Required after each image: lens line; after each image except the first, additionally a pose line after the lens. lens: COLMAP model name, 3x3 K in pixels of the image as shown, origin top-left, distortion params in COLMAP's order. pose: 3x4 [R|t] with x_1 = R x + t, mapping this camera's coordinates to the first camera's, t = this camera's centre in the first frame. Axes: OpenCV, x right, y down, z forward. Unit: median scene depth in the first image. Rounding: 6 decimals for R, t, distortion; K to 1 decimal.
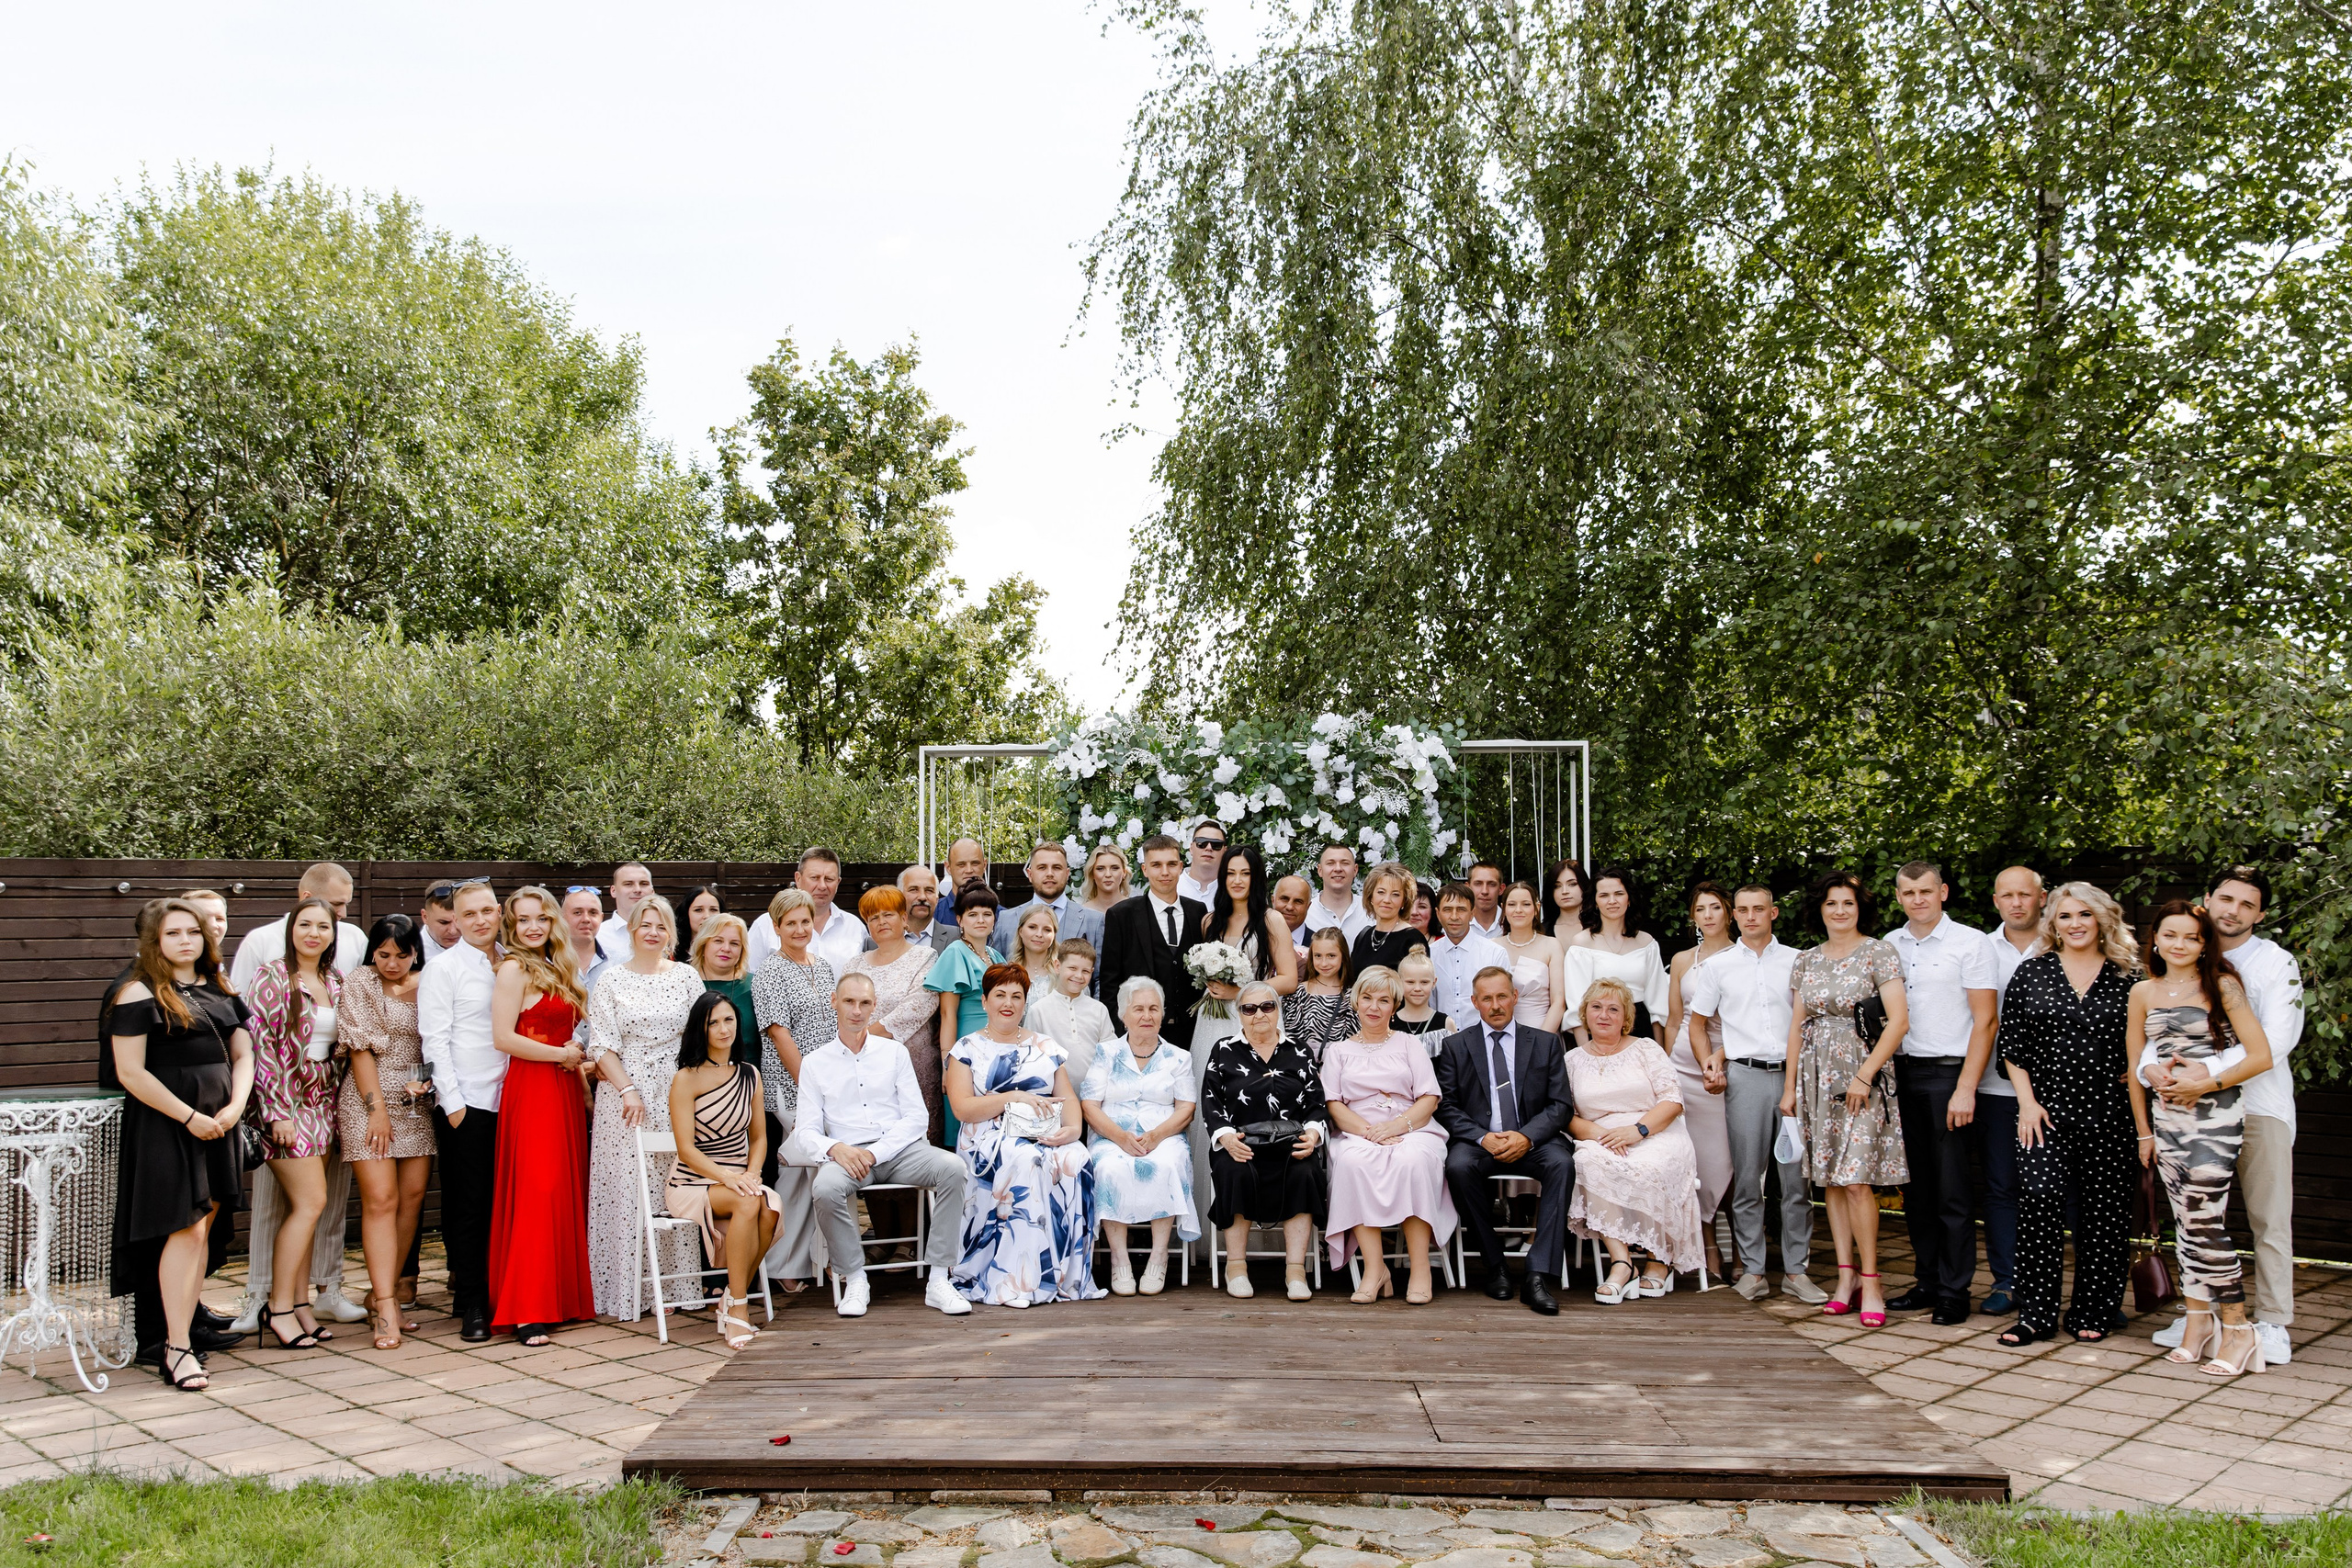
lens RADIAL K [[1955.9, 0, 1109.4], [0, 1955.9, 811.5], [0, 0, 1]] dist [0.014706, 0.002484]
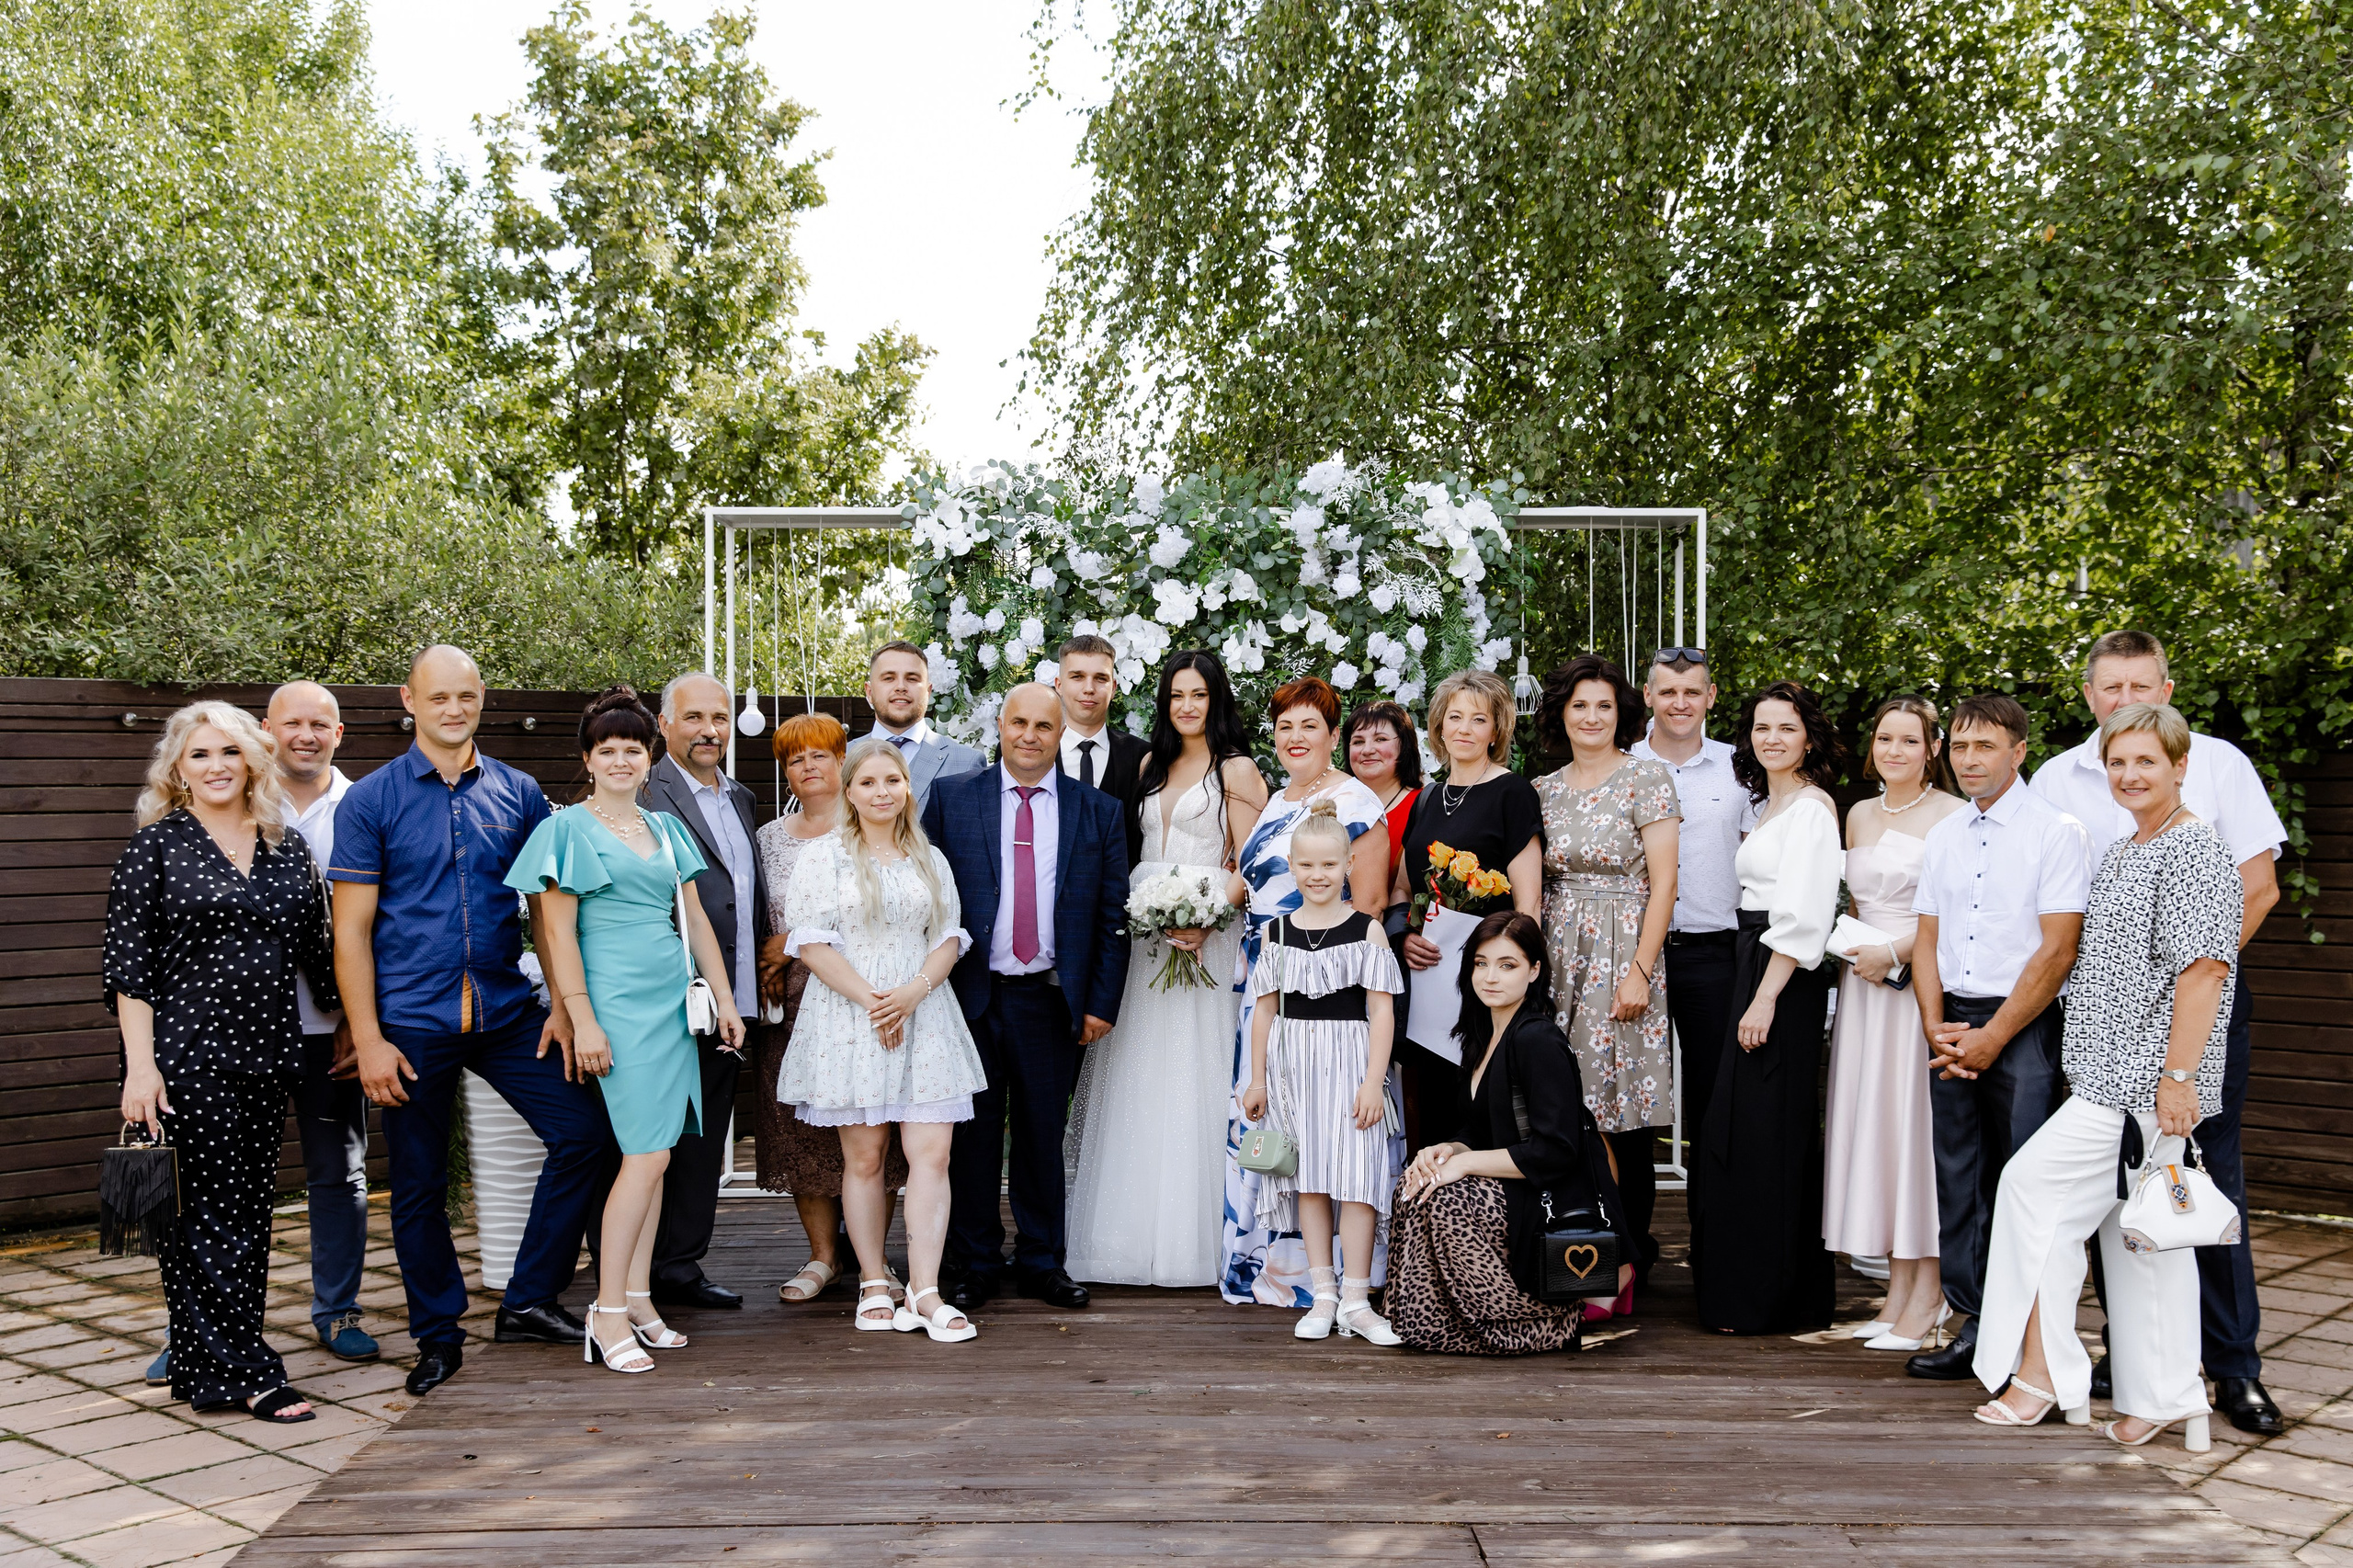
lens RADIAL K [[2256.9, 0, 1178.3], [0, 2256.9, 824.9], [0, 0, 1]] dist [0.009985, 0.011226]
pose [[0.998182, 0.002814, 0.060199, 0.016661], [-0.006603, 0.998002, 0.062834, 0.024892], [-0.059901, -0.063117, 0.996207, 0.228326]]
